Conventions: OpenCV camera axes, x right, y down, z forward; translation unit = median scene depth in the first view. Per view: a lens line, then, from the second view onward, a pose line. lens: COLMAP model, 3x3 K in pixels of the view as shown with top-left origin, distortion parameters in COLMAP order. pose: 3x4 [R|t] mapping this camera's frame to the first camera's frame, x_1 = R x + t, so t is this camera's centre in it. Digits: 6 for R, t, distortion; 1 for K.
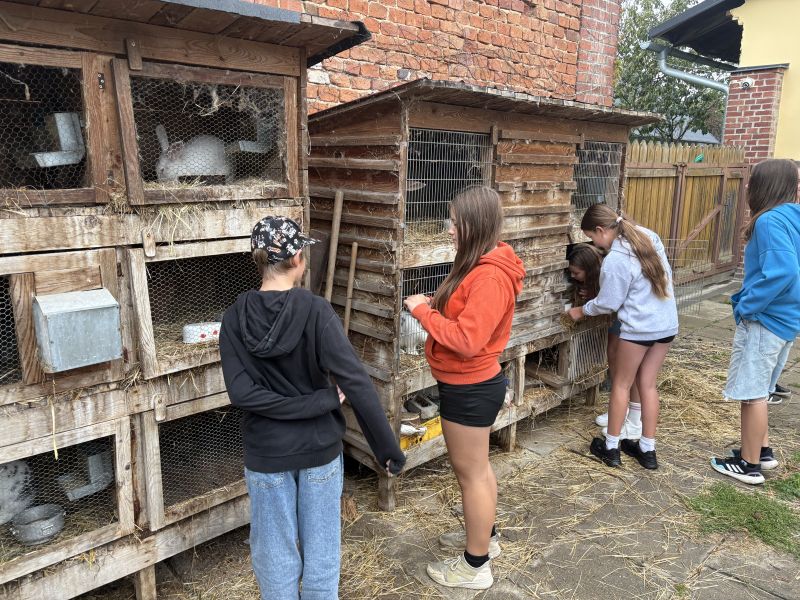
lens RADIAL K [[606.7, 0, 399.6], [0, 606.7, 301.3], [0, 0, 1]] dist [0.002876, -0.014120]
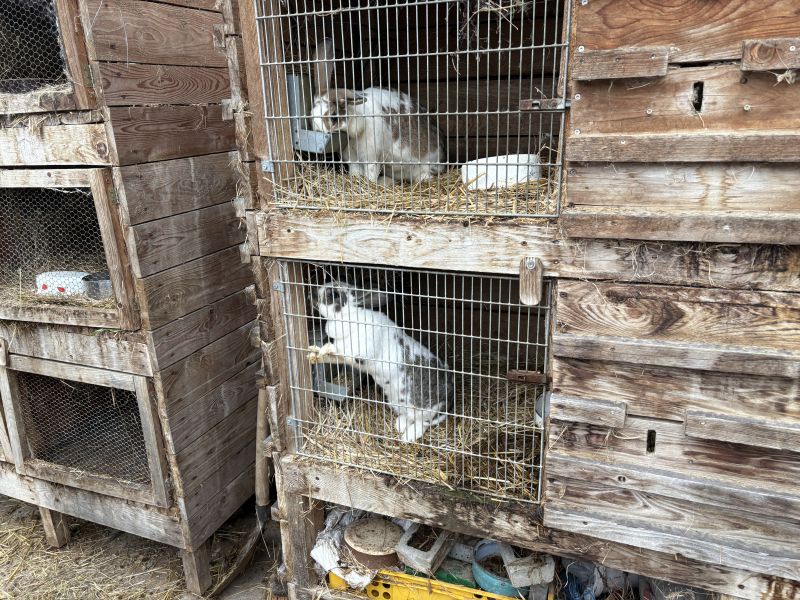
lens RADIAL K [[606.7, 0, 397.8], [0, 606.7, 302.1], [0, 0, 1]] dist [0.002876, -0.014120]
pose [[0.411139, 0.263981, -0.872513, 0.412694], [-0.147744, 0.963793, 0.221980, -0.121702], [0.899520, 0.037644, 0.435254, 0.752458]]
